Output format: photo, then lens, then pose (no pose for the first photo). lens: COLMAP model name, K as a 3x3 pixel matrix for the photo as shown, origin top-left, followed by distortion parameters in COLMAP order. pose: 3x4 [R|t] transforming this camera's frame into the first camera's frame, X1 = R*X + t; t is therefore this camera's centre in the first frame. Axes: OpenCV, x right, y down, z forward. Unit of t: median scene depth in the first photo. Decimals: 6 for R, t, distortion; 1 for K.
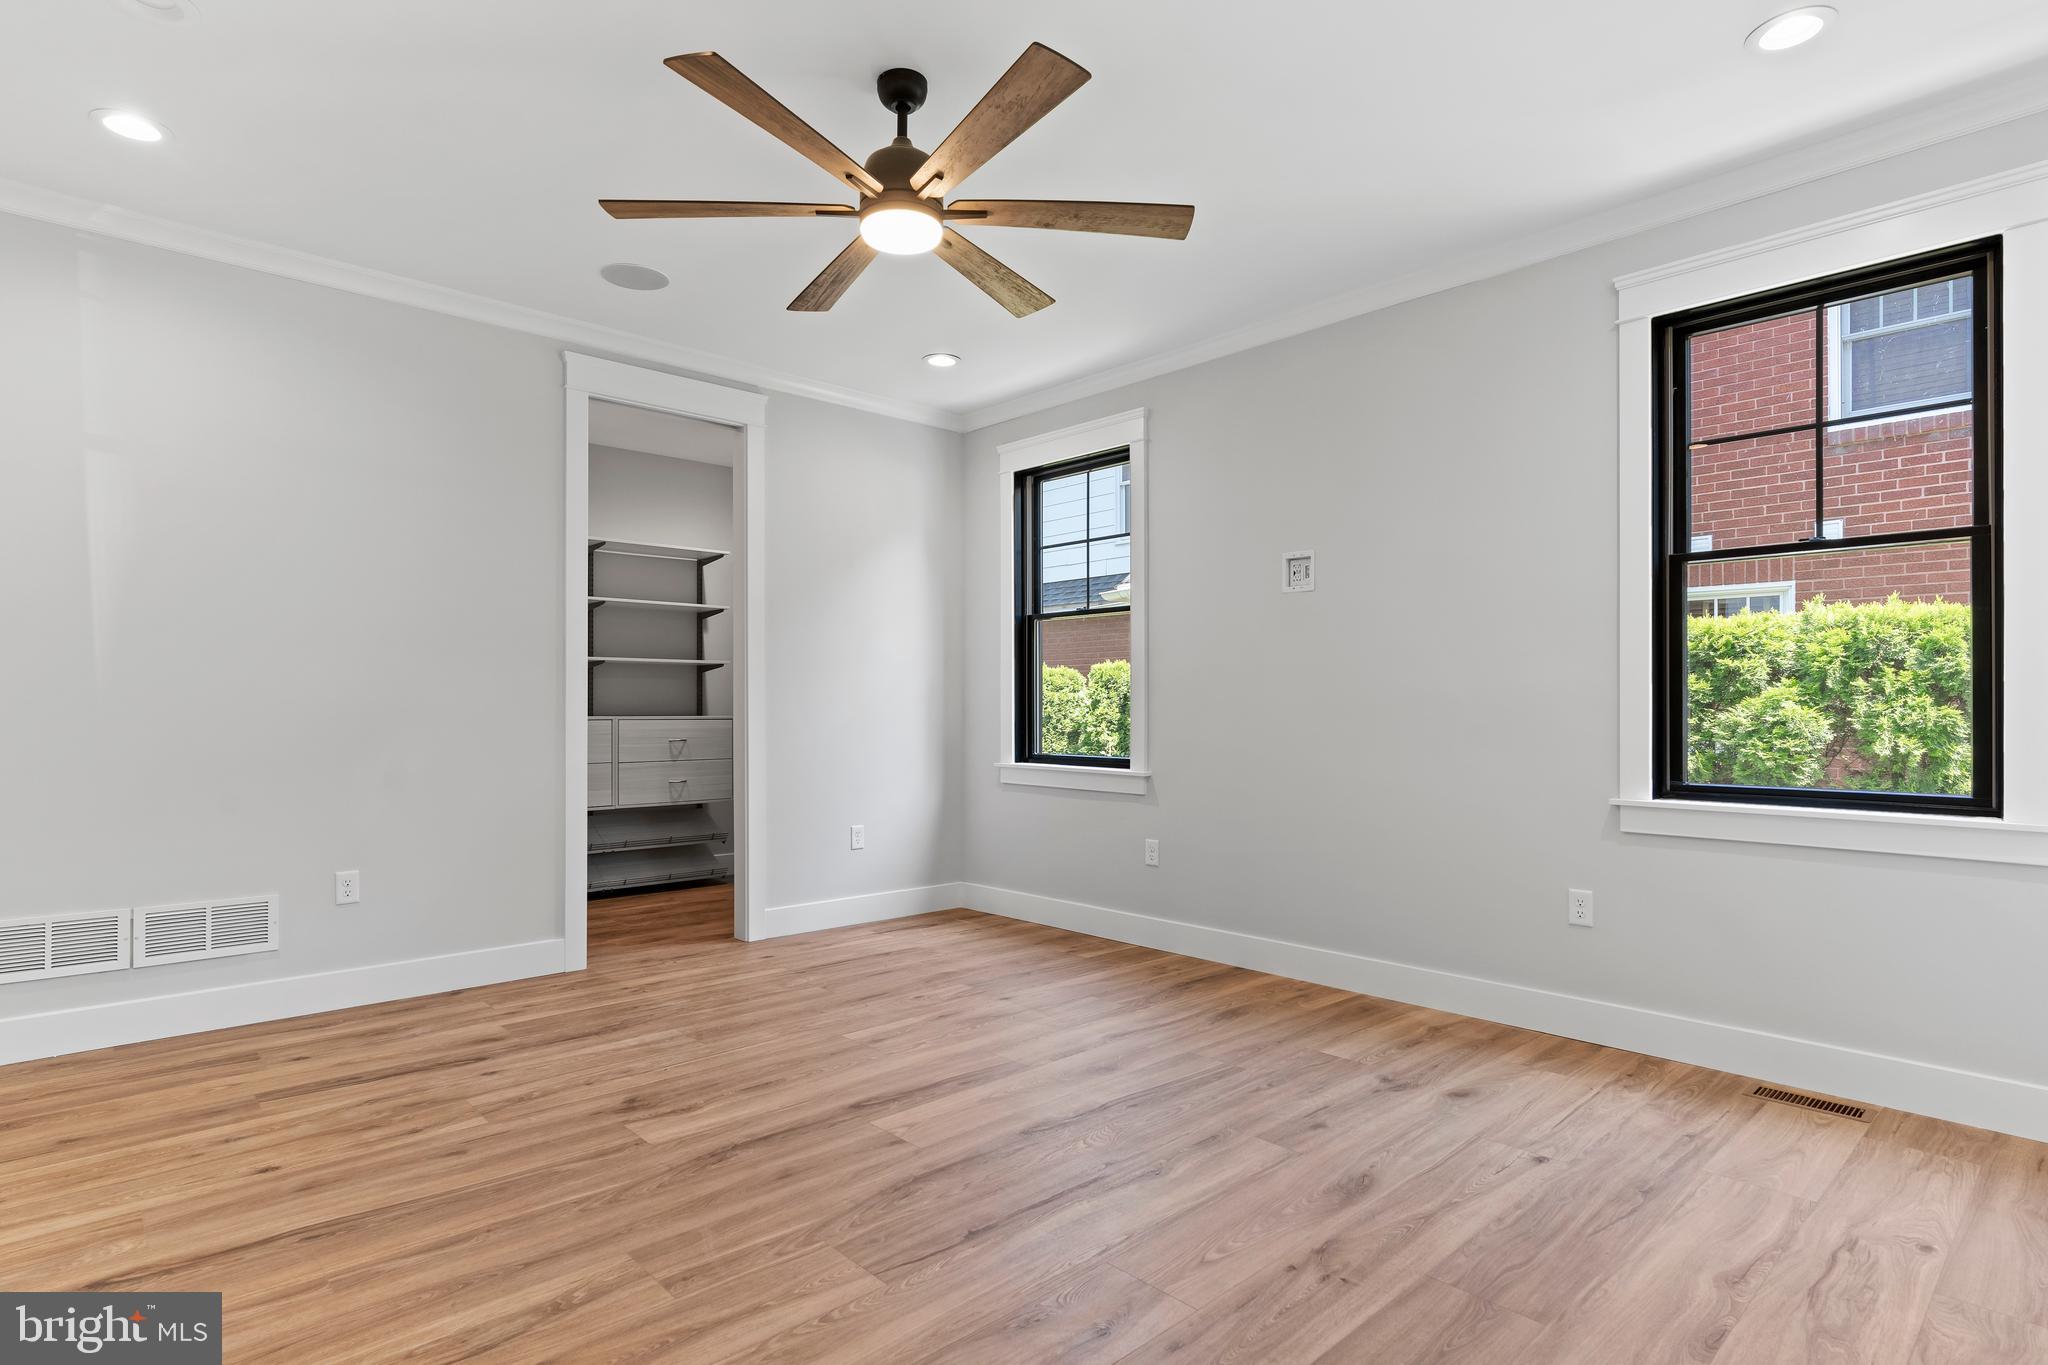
lens RADIAL K [[1046.5, 0, 1018.9], [0, 1046.5, 703.4], [0, 0, 1]] dist [-0.009016, 0.002810]
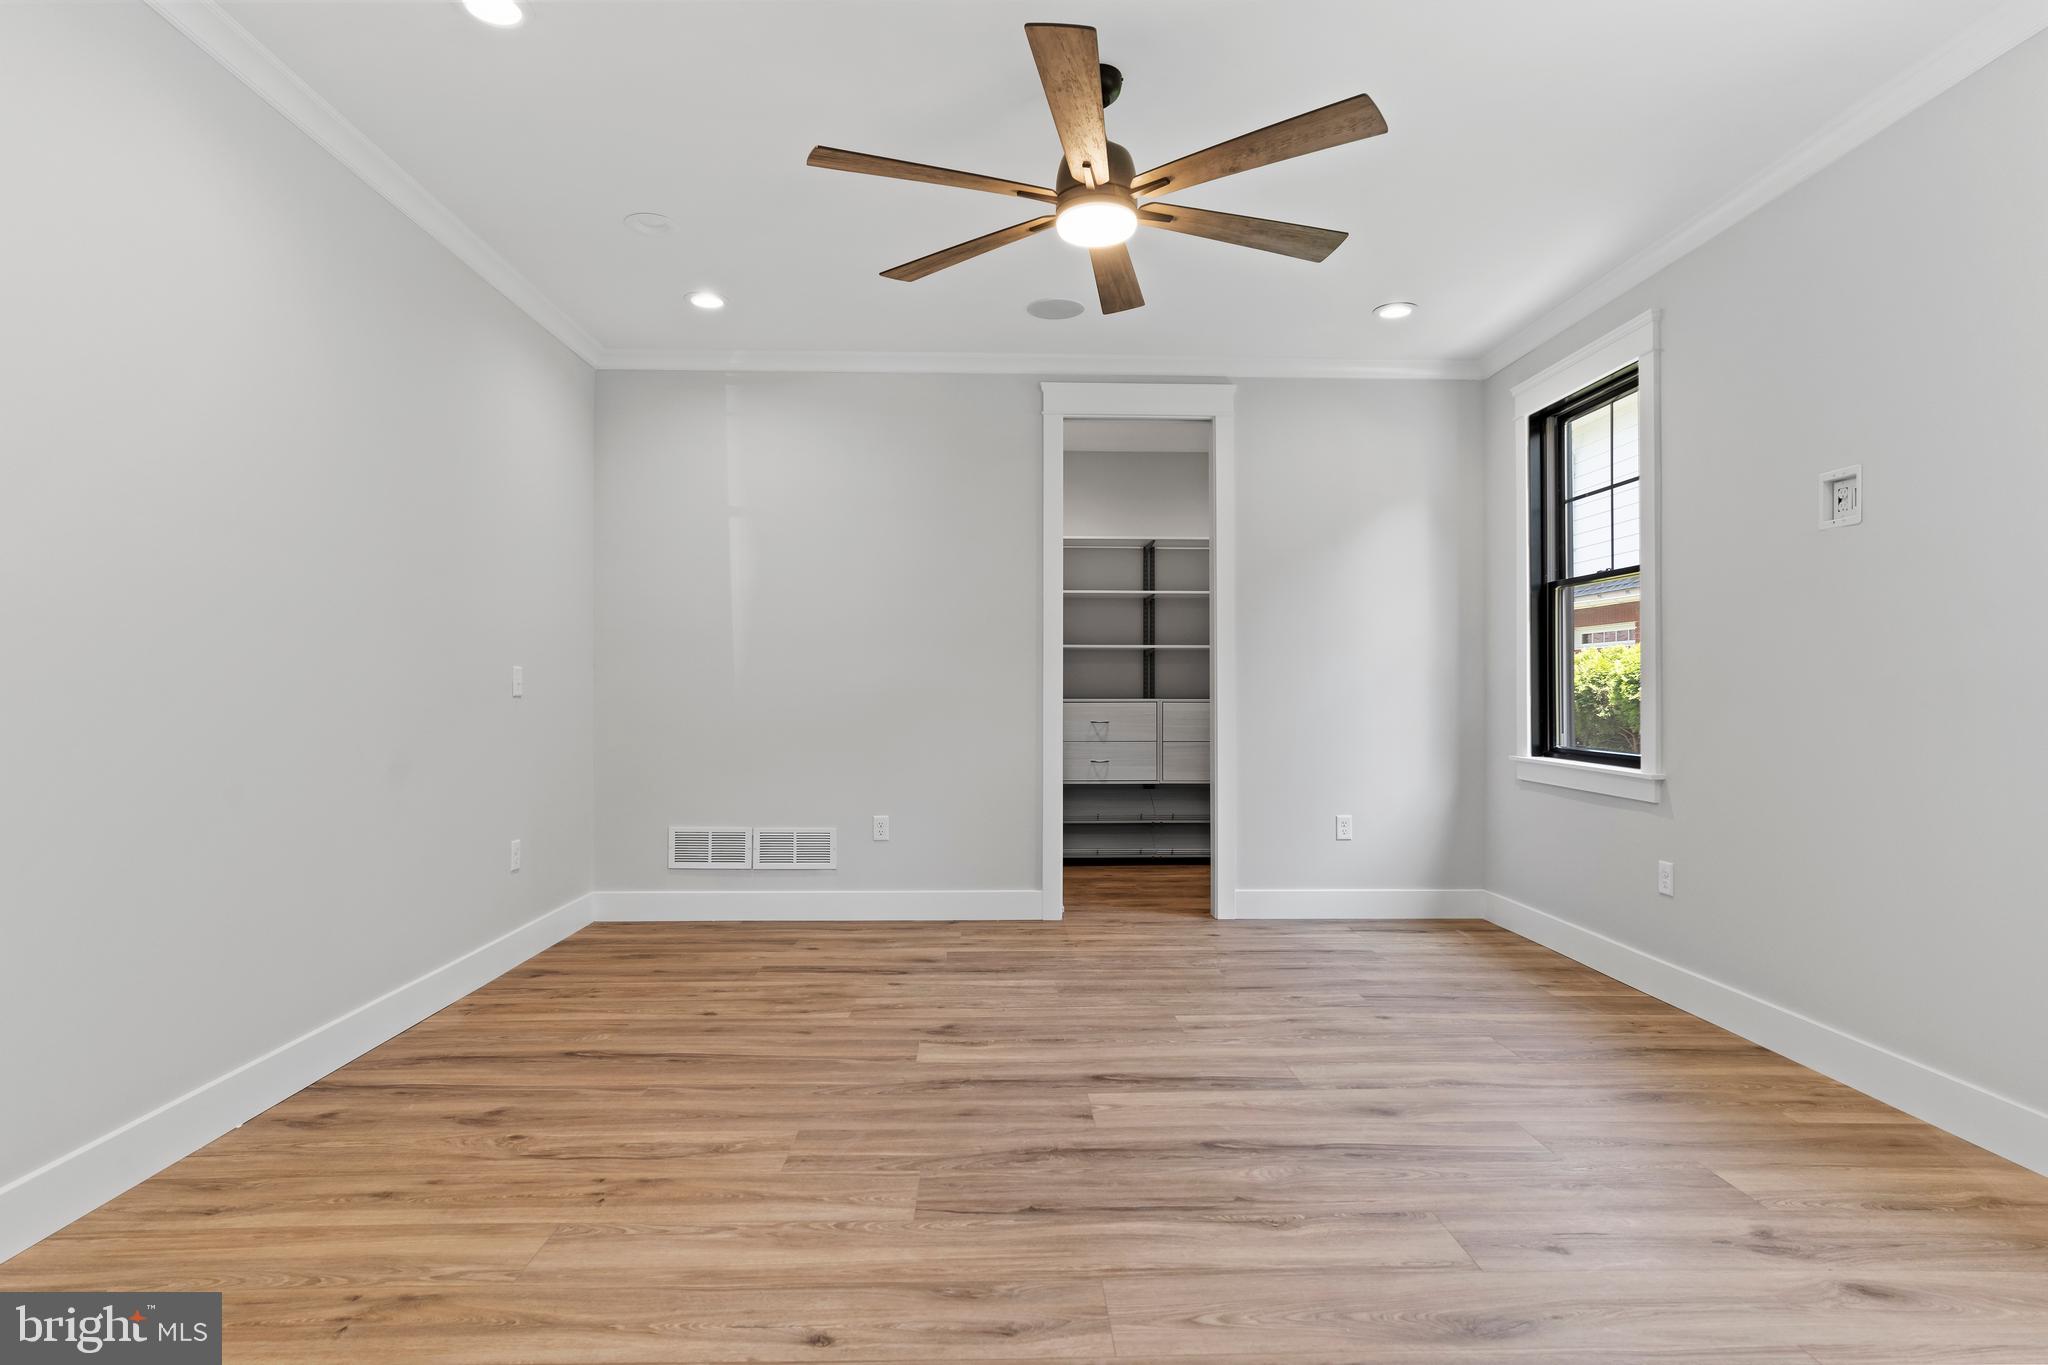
lens RADIAL K [[1040.9, 0, 1013.9], [0, 1040.9, 676.3], [0, 0, 1]] dist [-0.008356, 0.002343]
pose [[0.754434, -0.007646, -0.656331, 0.338369], [-0.000054, 0.999931, -0.011711, 0.002048], [0.656375, 0.008871, 0.754382, 0.126695]]
